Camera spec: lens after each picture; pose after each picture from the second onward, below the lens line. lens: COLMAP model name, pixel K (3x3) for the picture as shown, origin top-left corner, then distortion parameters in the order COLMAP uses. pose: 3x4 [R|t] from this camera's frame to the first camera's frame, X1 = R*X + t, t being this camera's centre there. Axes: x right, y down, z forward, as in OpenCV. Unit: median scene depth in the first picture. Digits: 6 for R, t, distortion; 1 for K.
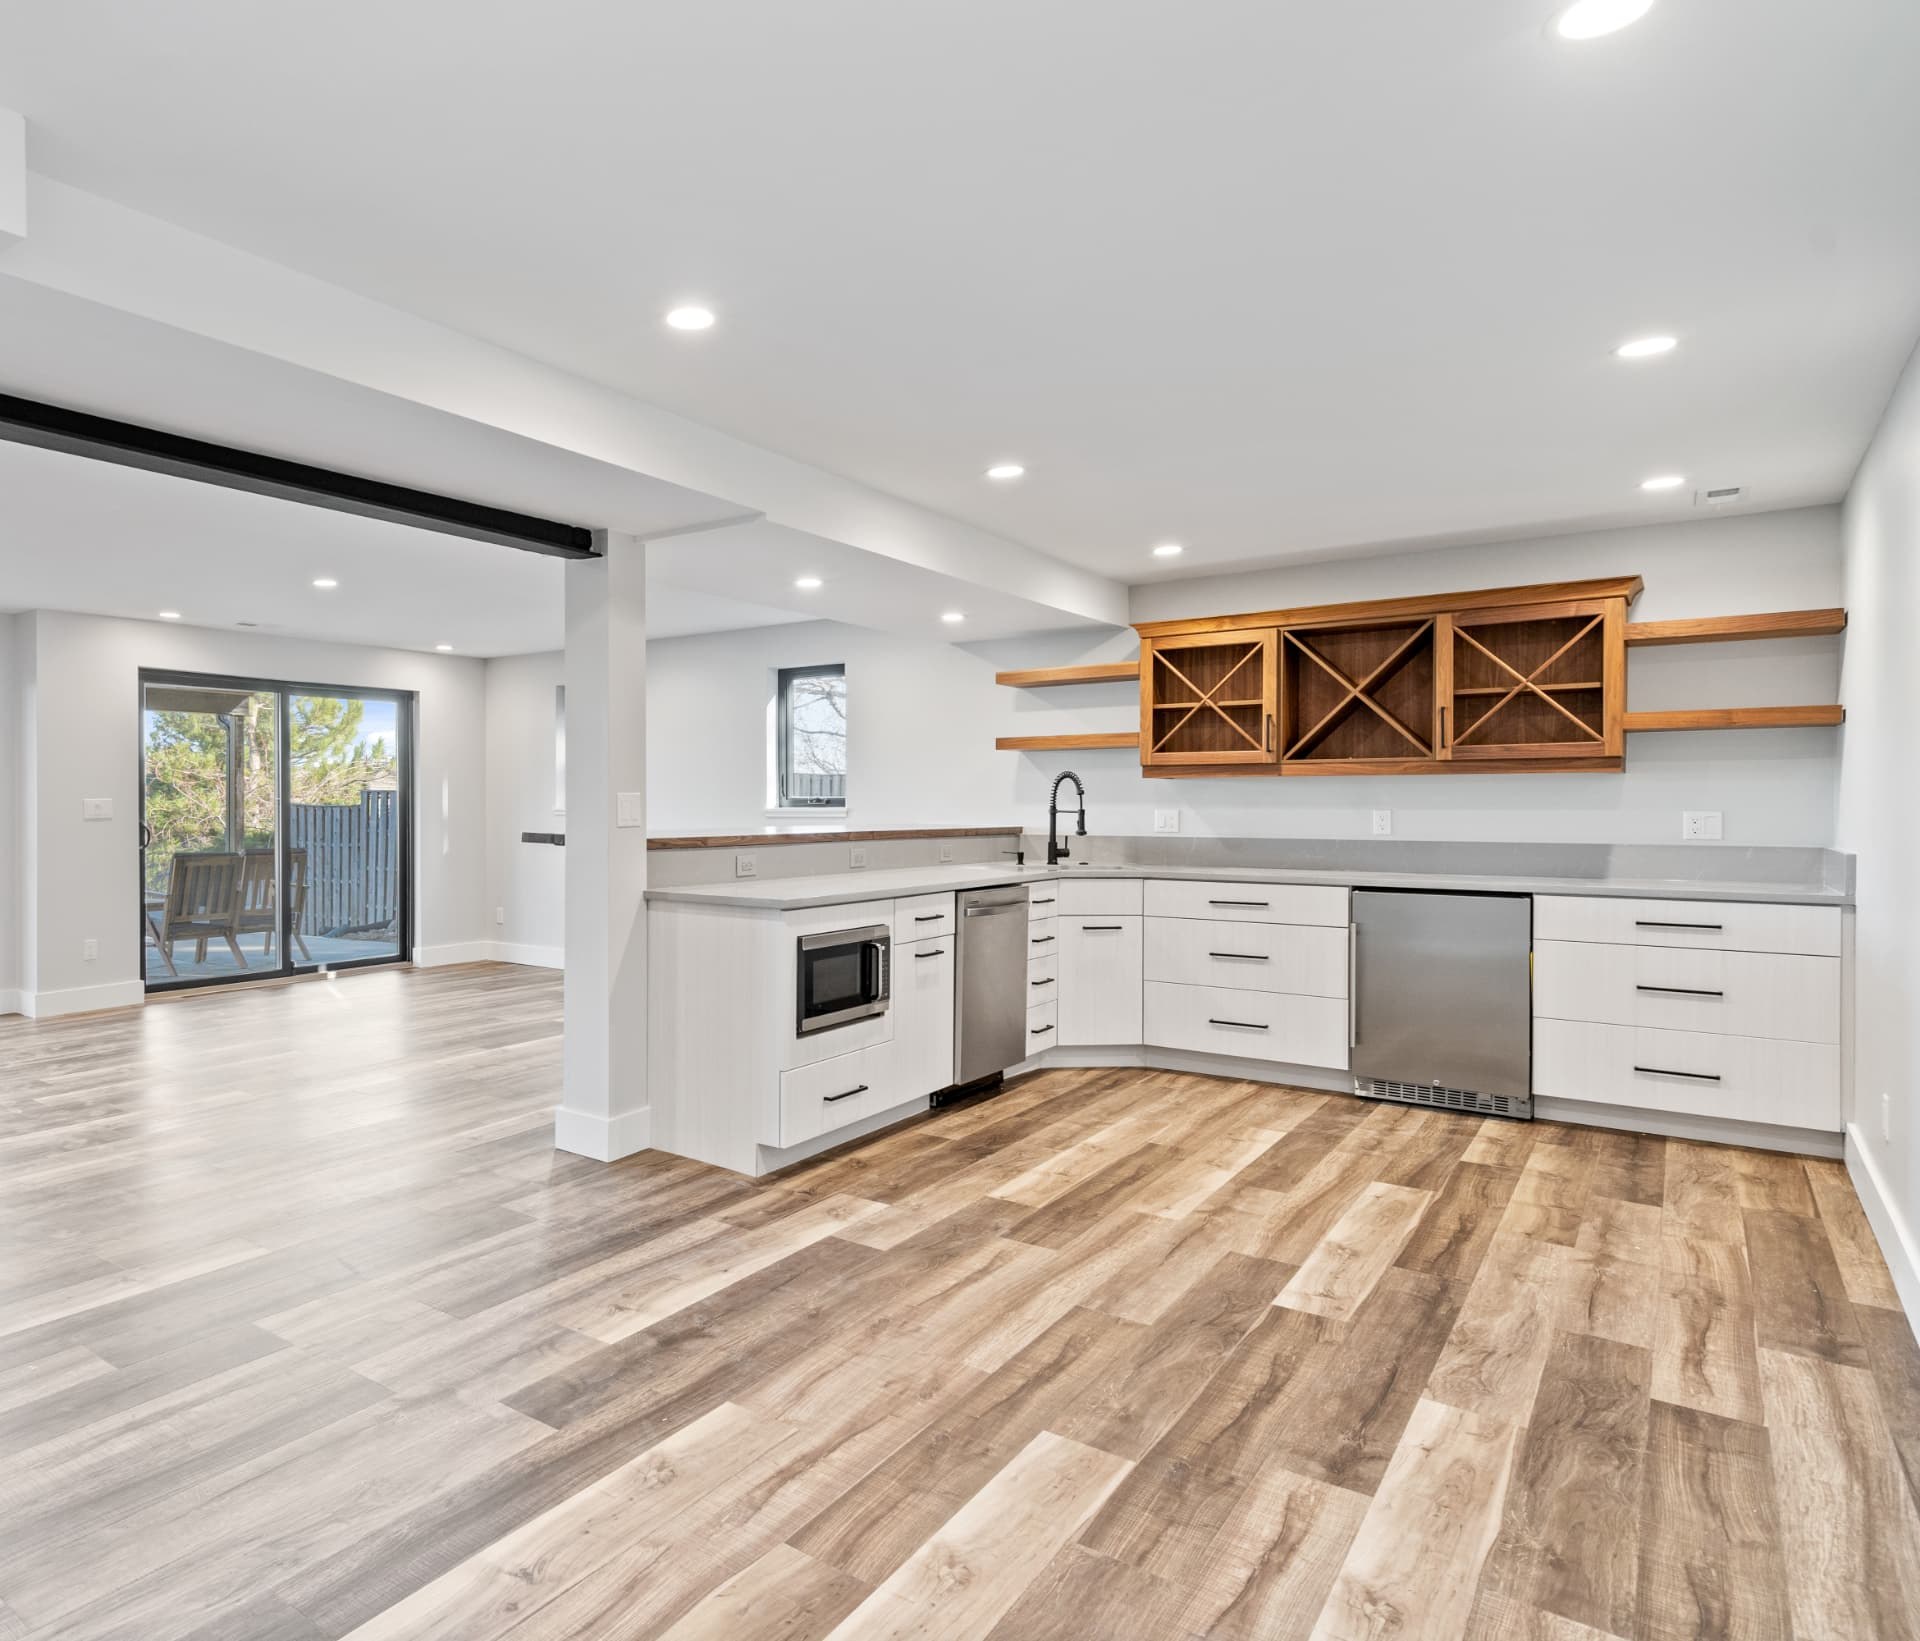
lens RADIAL K [[1137.8, 0, 738.6], [0, 1137.8, 813.8], [0, 0, 1]] dist [-0.002651, -0.007331]
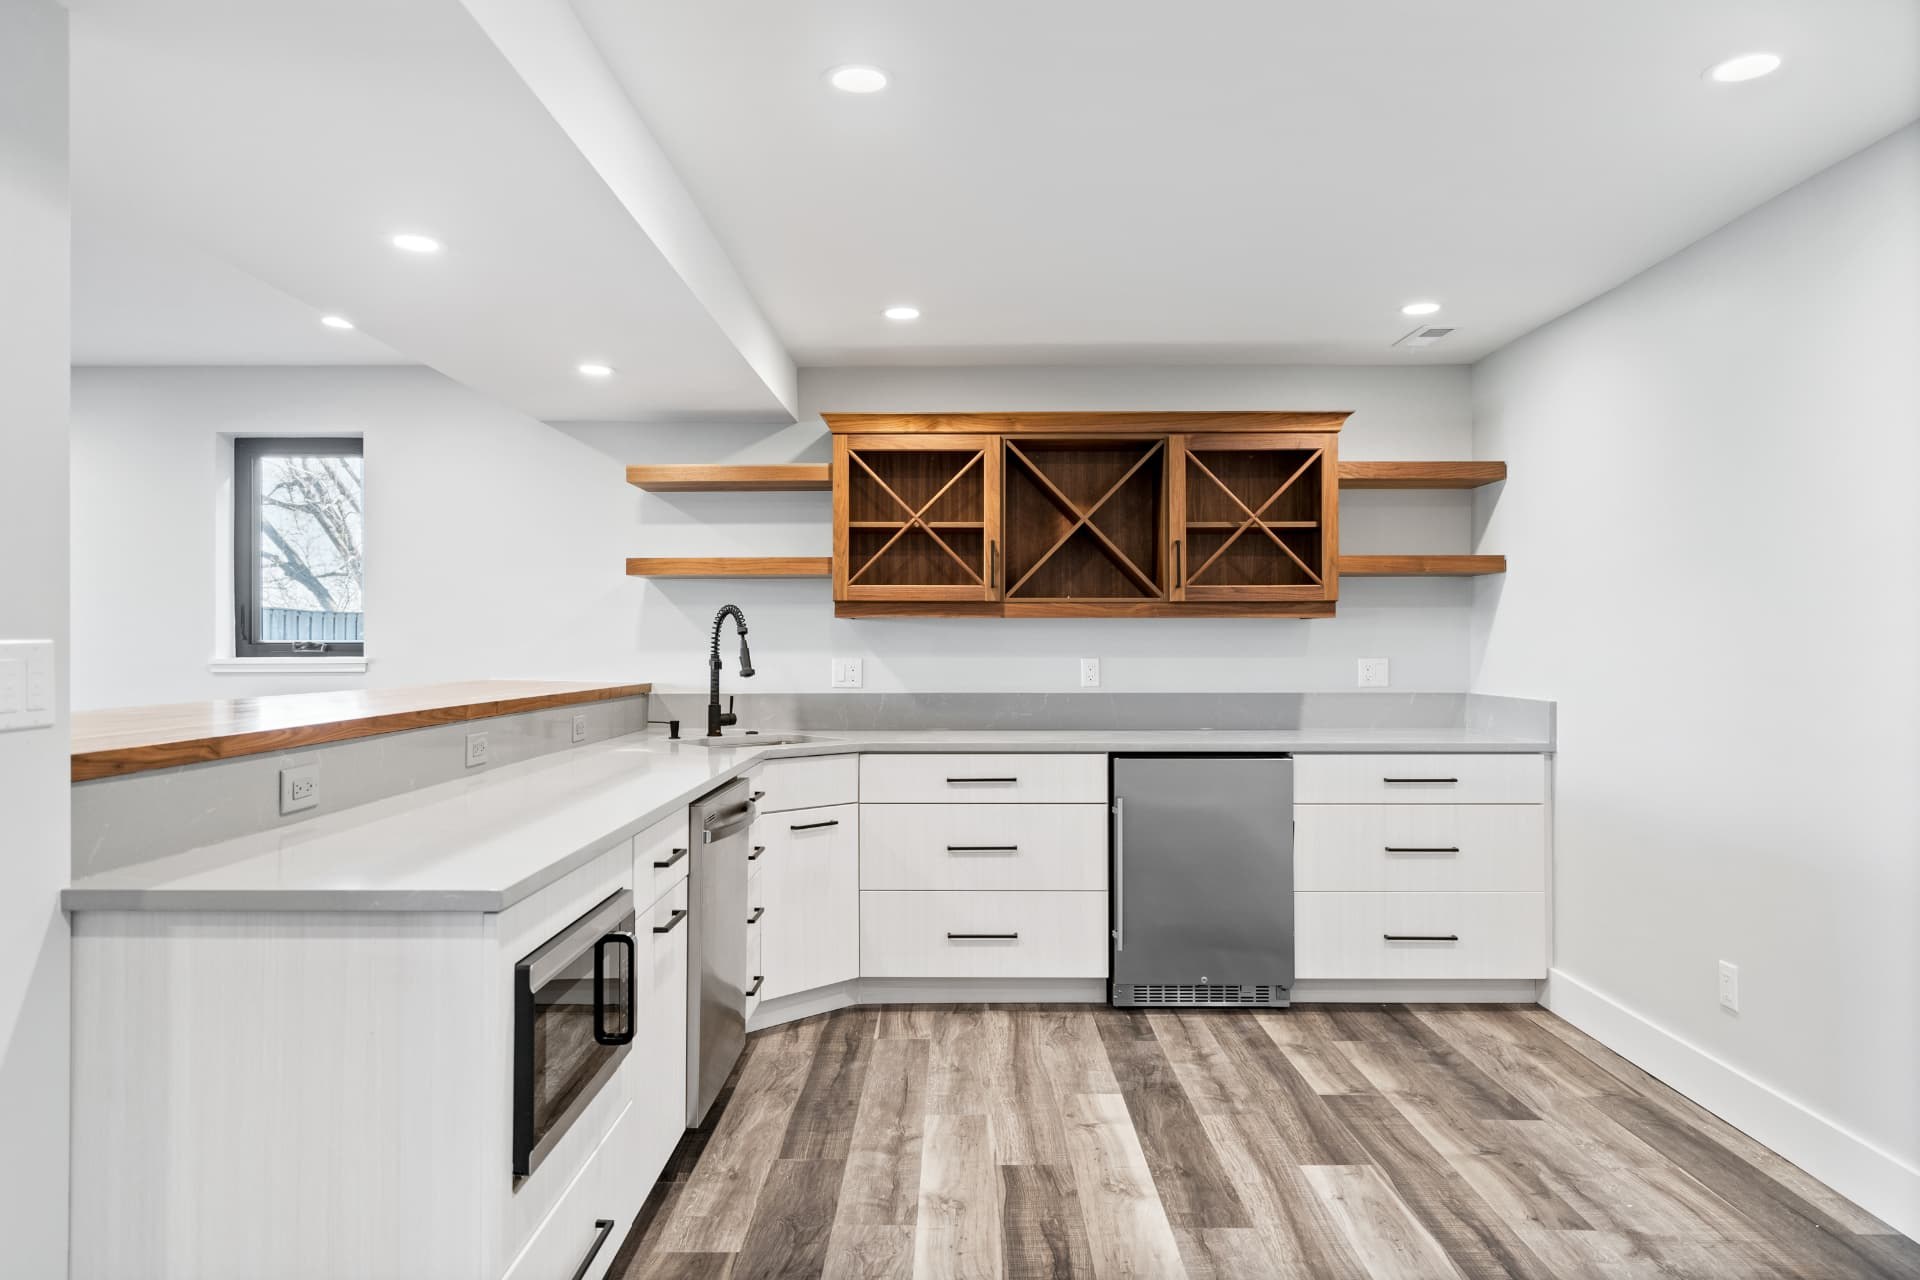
lens RADIAL K [[1161.5, 0, 931.6], [0, 1161.5, 634.5], [0, 0, 1]] dist [0.002114, 0.003365]
pose [[0.799606, 0.004128, 0.600511, -0.078022], [0.005722, 0.999879, -0.014493, -0.011628], [-0.600498, 0.015025, 0.799485, 0.457190]]
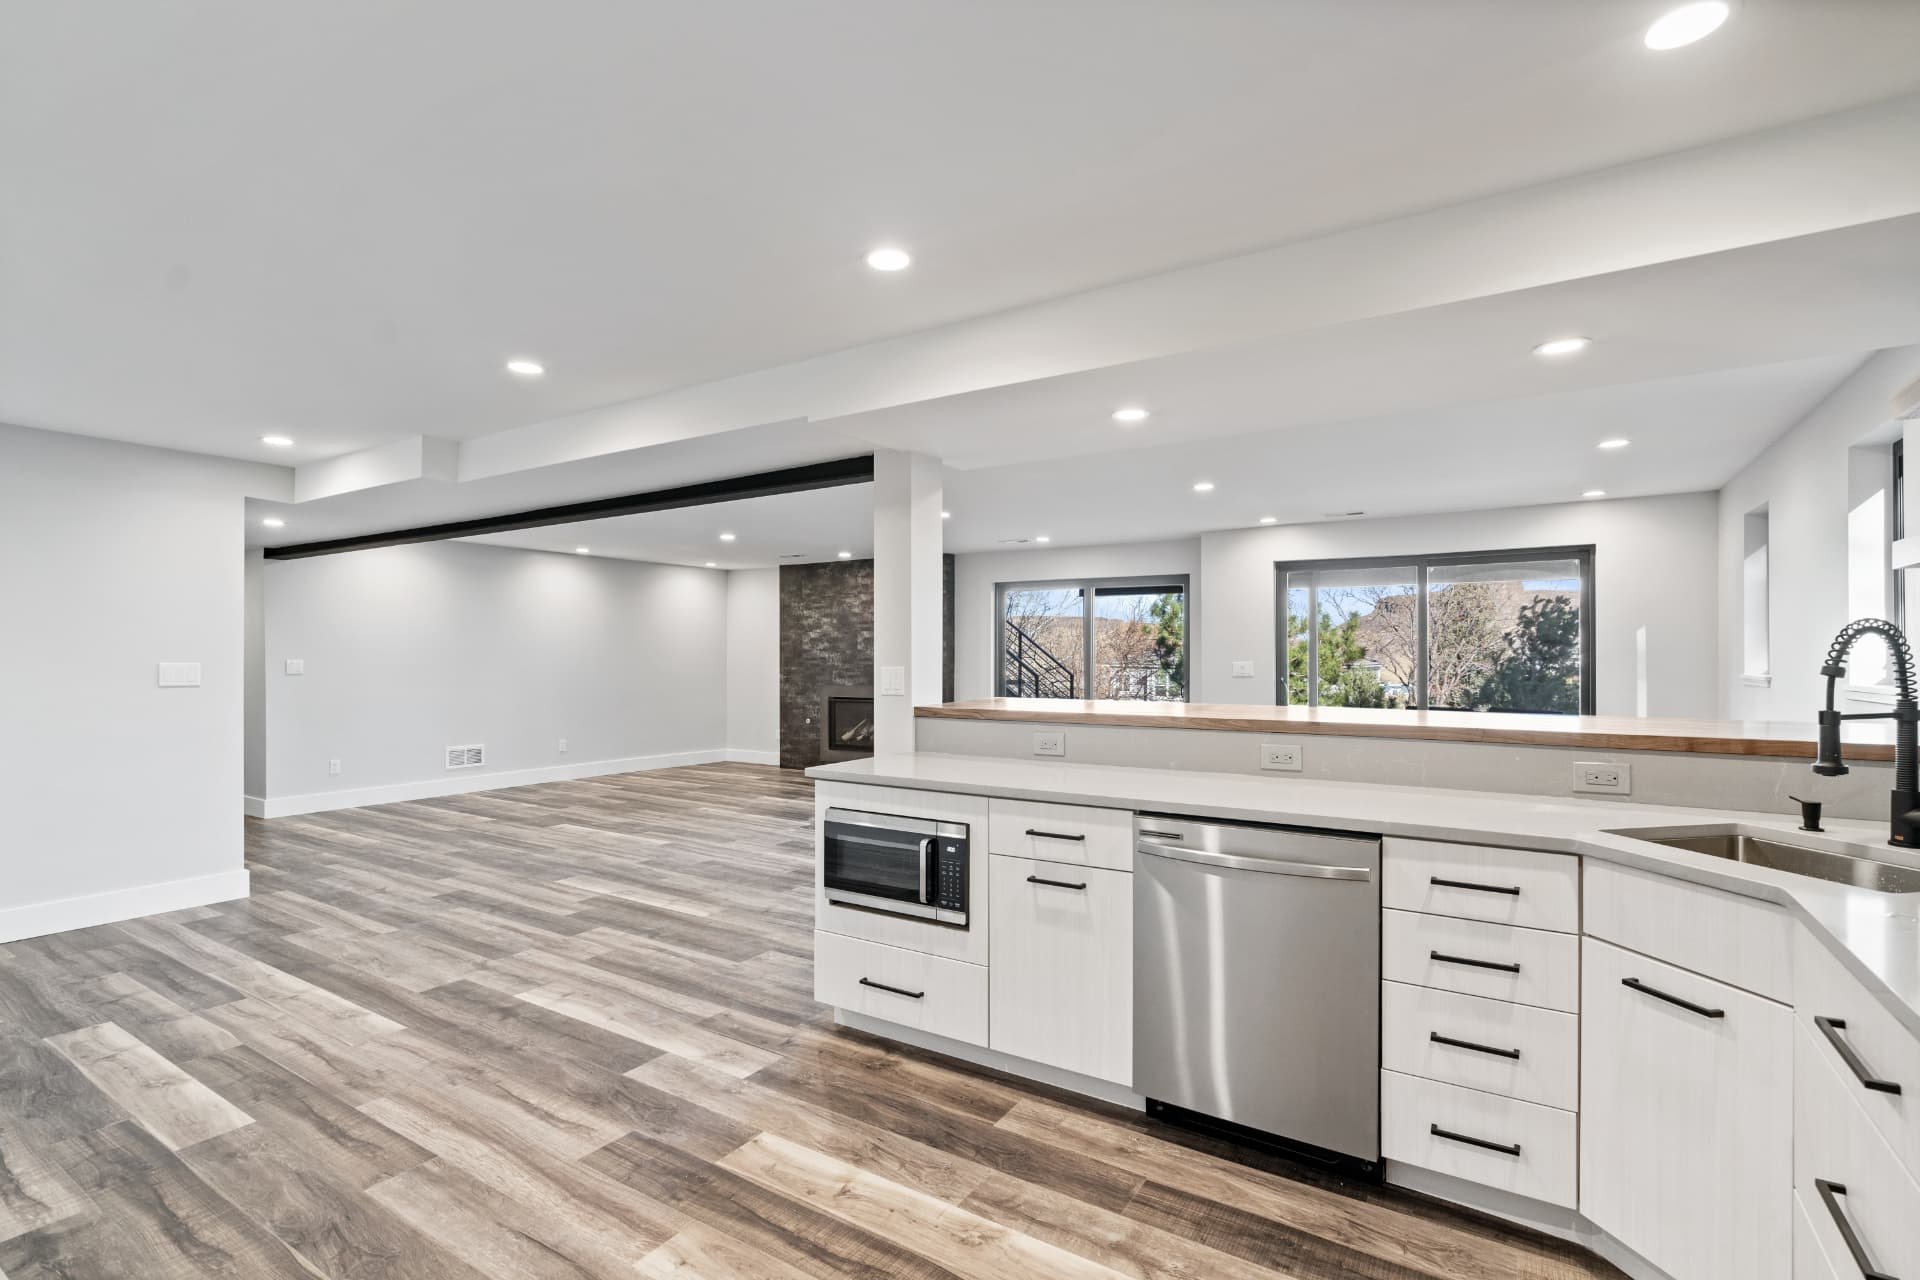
lens RADIAL K [[924.1, 0, 1019.3], [0, 924.1, 663.4], [0, 0, 1]] dist [-0.003976, -0.001830]
pose [[0.140080, 0.009710, -0.990093, 0.771122], [-0.014568, 0.999864, 0.007745, -0.025333], [0.990033, 0.013339, 0.140202, 0.893238]]
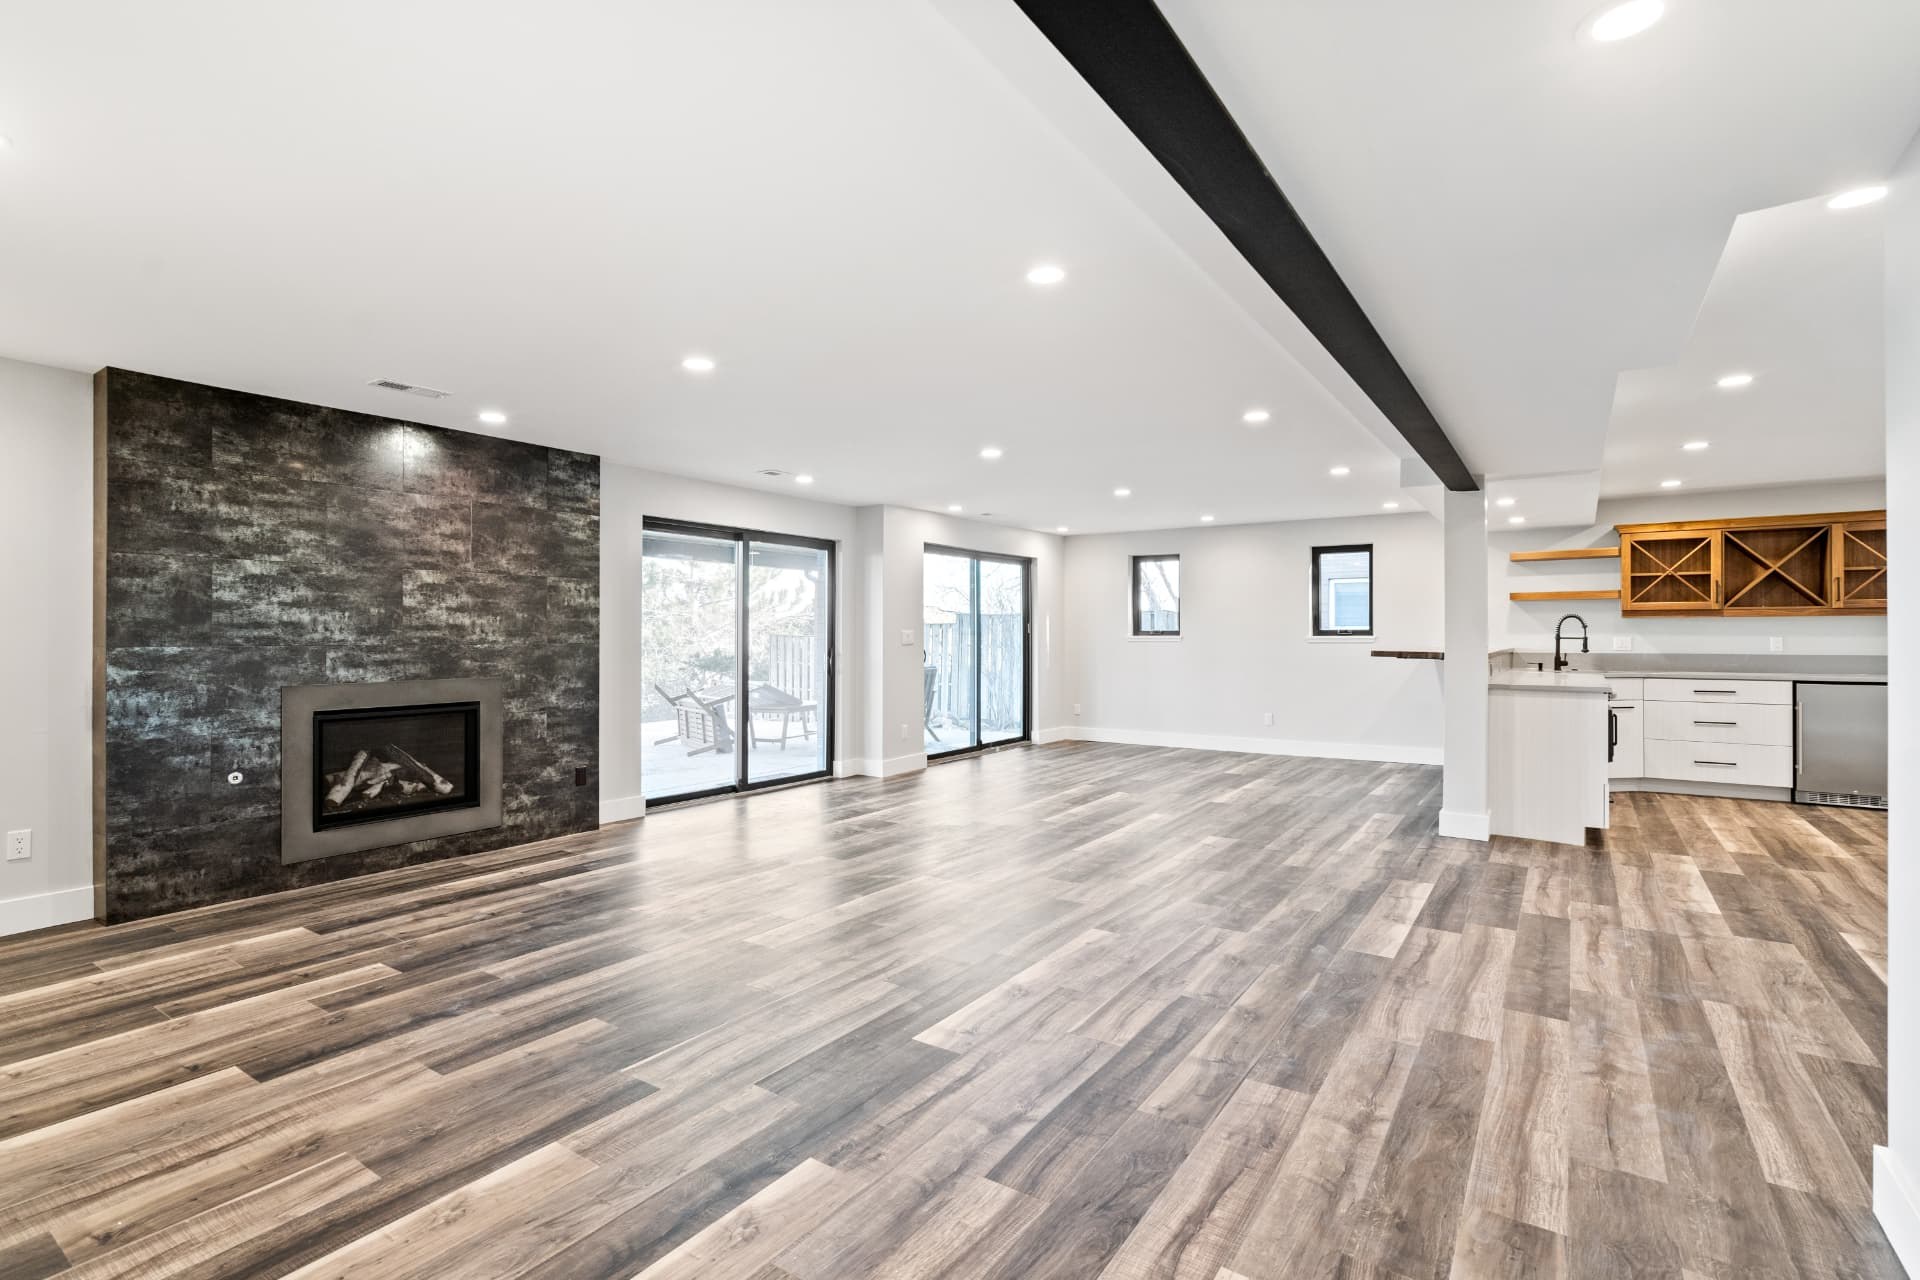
lens RADIAL K [[867.2, 0, 976.3], [0, 867.2, 635.4], [0, 0, 1]] dist [0.001237, -0.000911]
pose [[0.996831, 0.000628, 0.079546, -0.907896], [0.000102, 0.999958, -0.009168, 0.007508], [-0.079548, 0.009147, 0.996789, -0.242617]]
